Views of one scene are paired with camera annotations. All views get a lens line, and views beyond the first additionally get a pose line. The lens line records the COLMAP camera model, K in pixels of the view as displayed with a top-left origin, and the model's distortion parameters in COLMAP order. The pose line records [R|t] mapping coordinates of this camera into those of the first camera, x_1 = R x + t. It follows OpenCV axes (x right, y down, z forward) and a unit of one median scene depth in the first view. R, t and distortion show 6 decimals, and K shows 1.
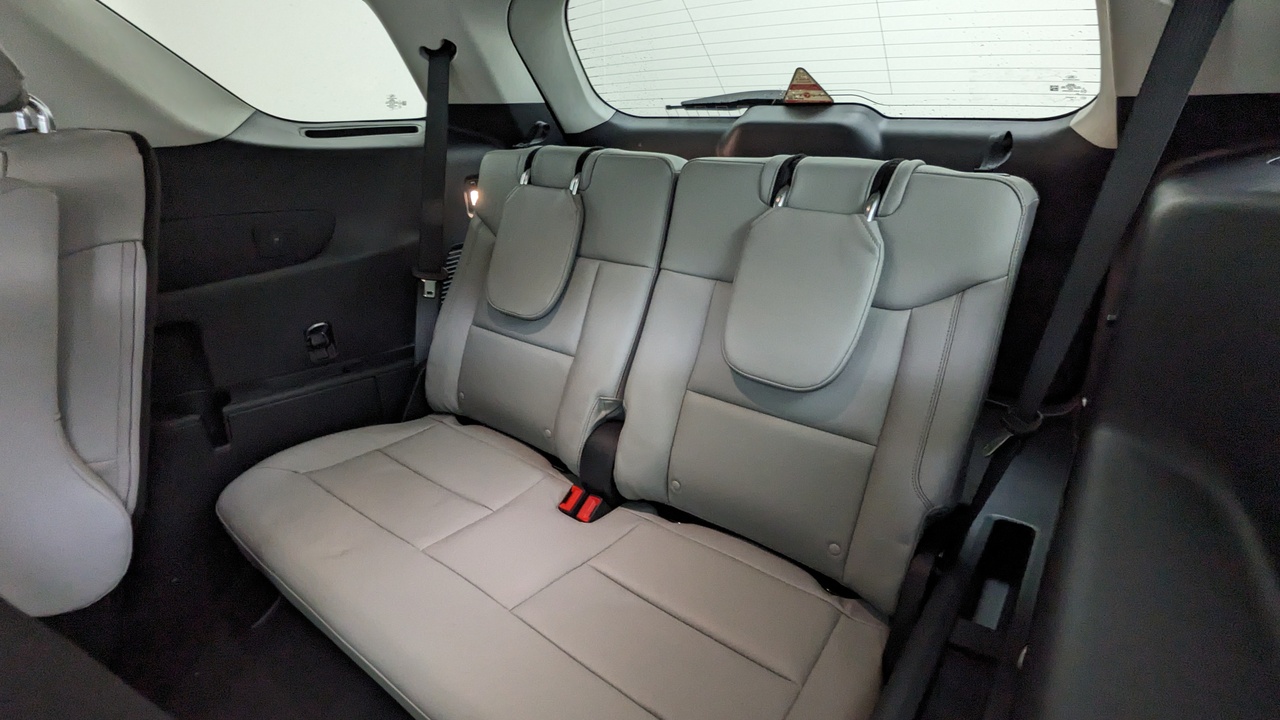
lens RADIAL K [[599.3, 0, 640.0], [0, 599.3, 360.0], [0, 0, 1]] dist [-0.003916, -0.000807]
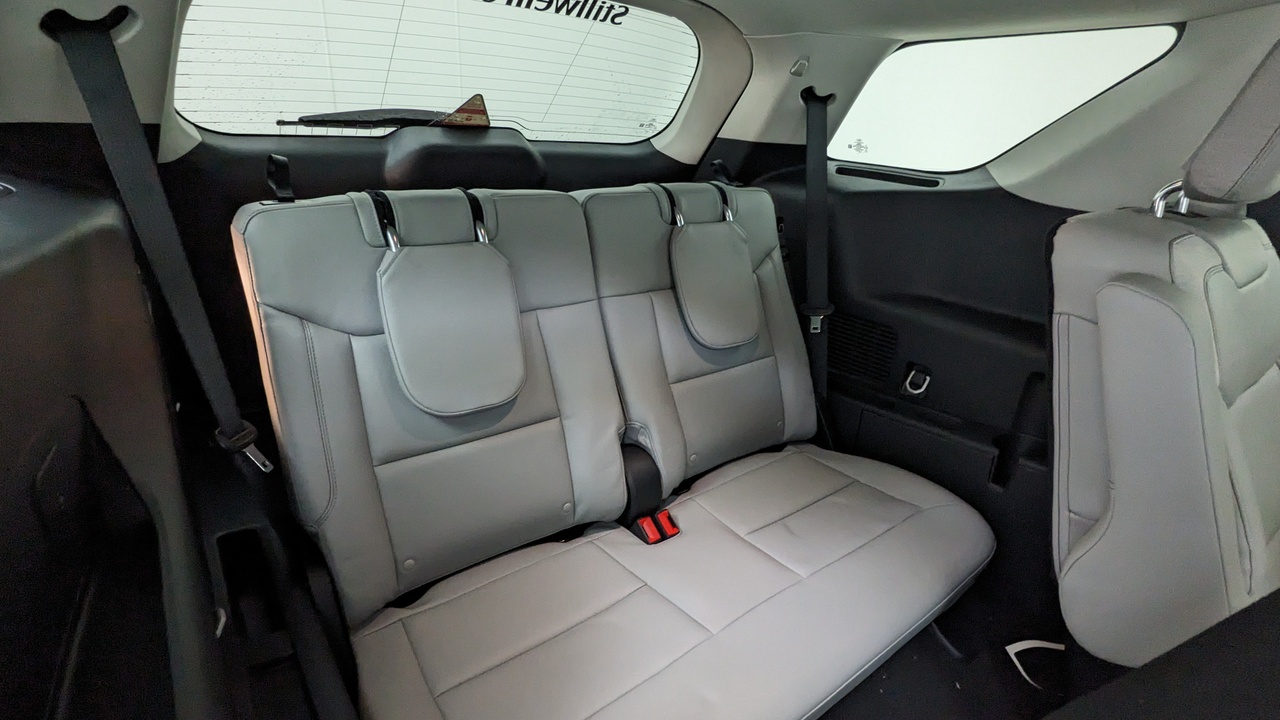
lens RADIAL K [[613.0, 0, 640.0], [0, 613.0, 360.0], [0, 0, 1]] dist [-0.001790, -0.000659]
pose [[0.260485, -0.343544, 0.902289, -0.750833], [0.319243, 0.912632, 0.255318, -0.238721], [-0.911170, 0.221543, 0.347401, 0.456689]]
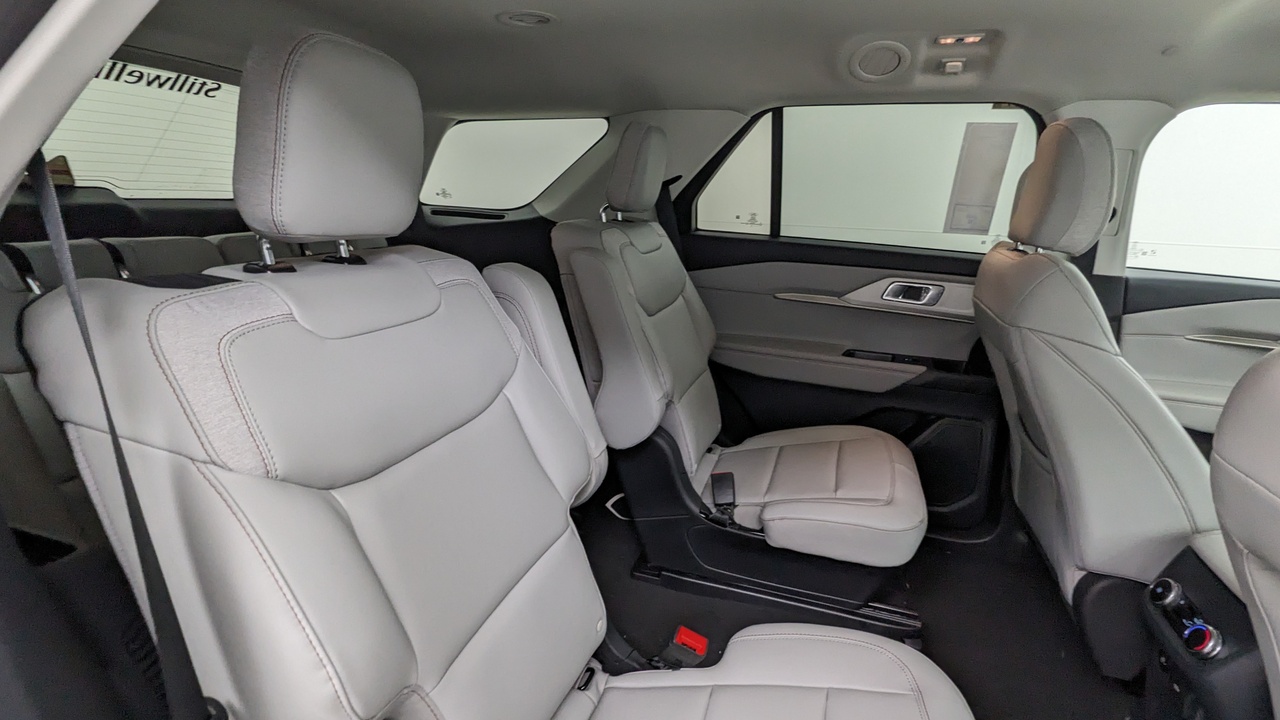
lens RADIAL K [[613.0, 0, 640.0], [0, 613.0, 360.0], [0, 0, 1]] dist [-0.001790, -0.000659]
pose [[-0.332757, -0.260852, 0.906217, -1.104924], [0.331769, 0.867160, 0.371433, -0.226206], [-0.882724, 0.424252, -0.202011, 0.446506]]
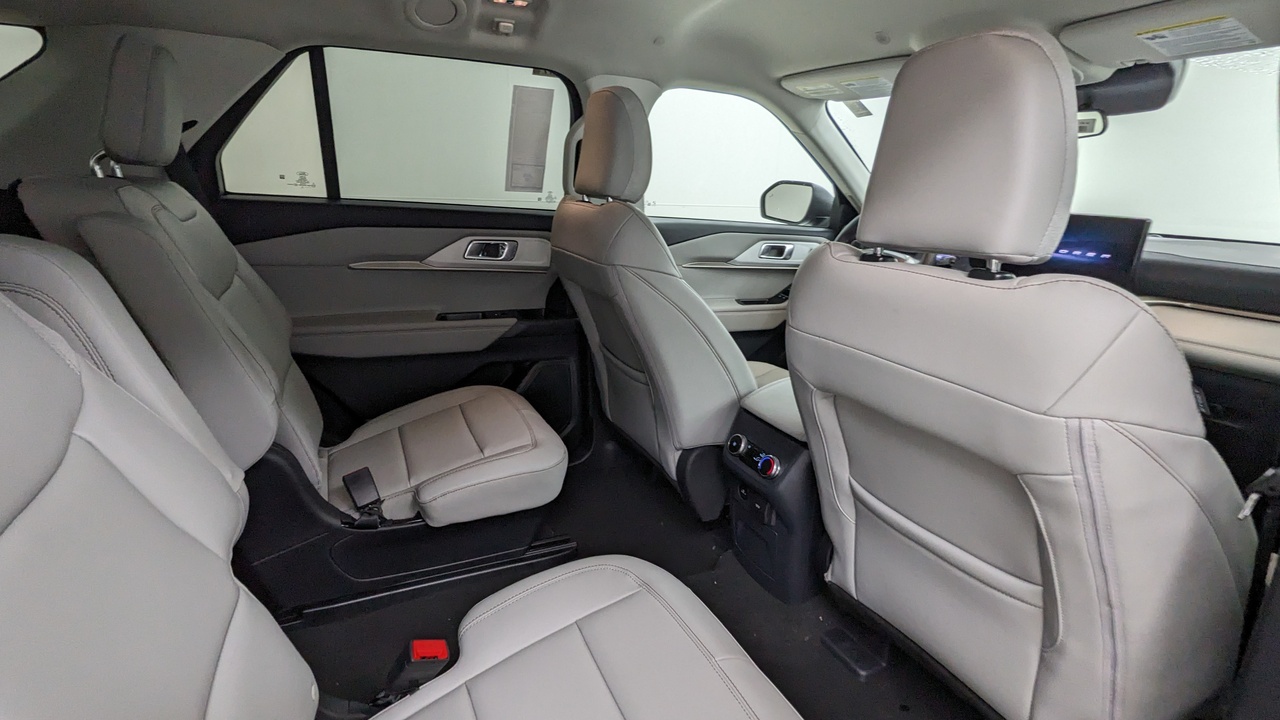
lens RADIAL K [[613.0, 0, 640.0], [0, 613.0, 360.0], [0, 0, 1]] dist [-0.001790, -0.000659]
pose [[-0.894995, -0.157357, 0.417399, -0.984472], [0.134117, 0.797496, 0.588228, -0.231917], [-0.425436, 0.582441, -0.692651, 0.545344]]
